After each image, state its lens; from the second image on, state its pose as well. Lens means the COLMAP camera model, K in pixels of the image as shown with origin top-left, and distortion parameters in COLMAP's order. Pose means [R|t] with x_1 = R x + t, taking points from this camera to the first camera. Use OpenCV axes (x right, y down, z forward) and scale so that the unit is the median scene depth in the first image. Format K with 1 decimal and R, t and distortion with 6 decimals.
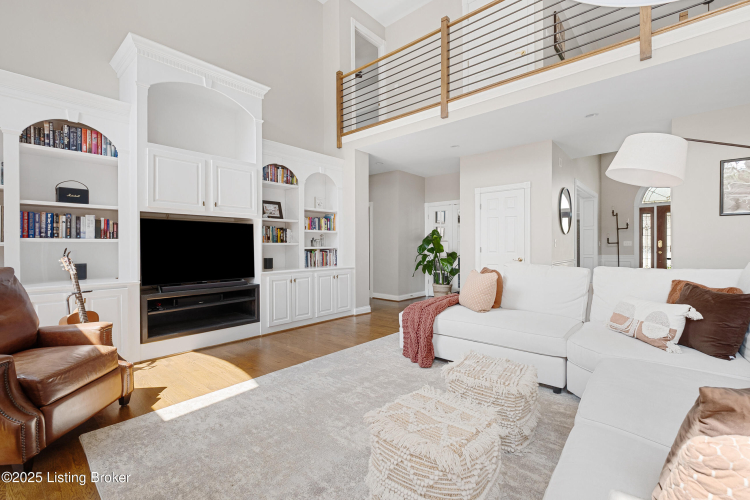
lens RADIAL K [[328.6, 0, 376.0], [0, 328.6, 246.5], [0, 0, 1]] dist [0.012243, -0.011300]
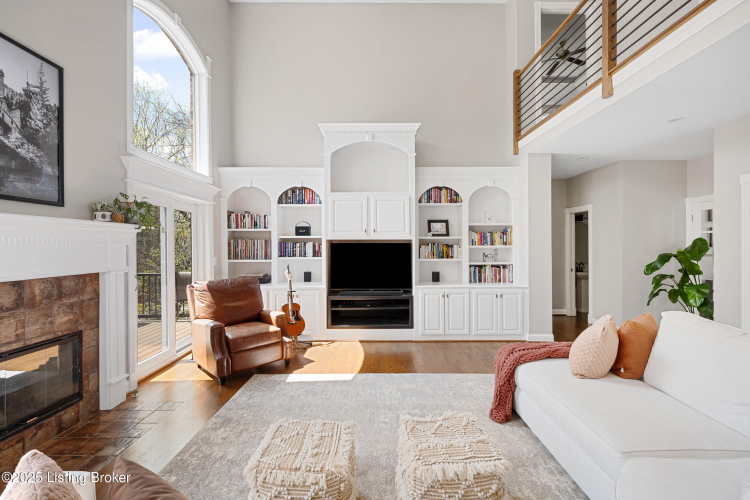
lens RADIAL K [[328.6, 0, 376.0], [0, 328.6, 246.5], [0, 0, 1]] dist [0.012243, -0.011300]
pose [[0.662427, 0.007857, -0.749085, 0.427276], [-0.001114, 0.999954, 0.009503, -0.071106], [0.749126, -0.005460, 0.662405, 0.142326]]
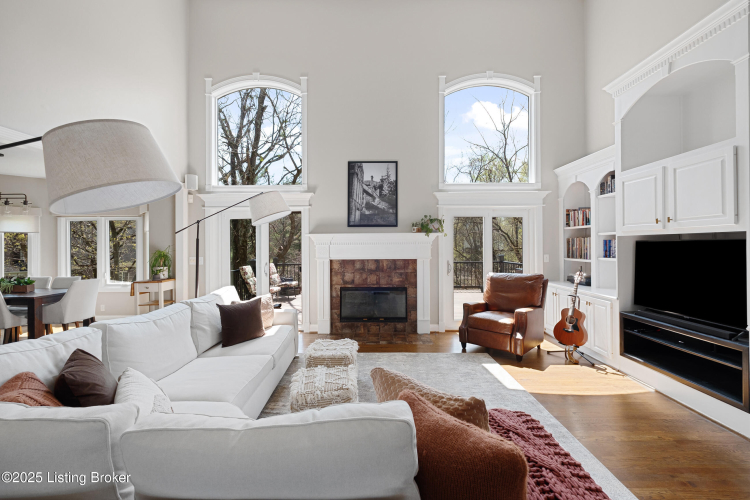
lens RADIAL K [[328.6, 0, 376.0], [0, 328.6, 246.5], [0, 0, 1]] dist [0.012243, -0.011300]
pose [[-0.752571, 0.010747, -0.658423, 0.502438], [0.010915, 0.999933, 0.003846, -0.066138], [0.658420, -0.004293, -0.752638, 1.015012]]
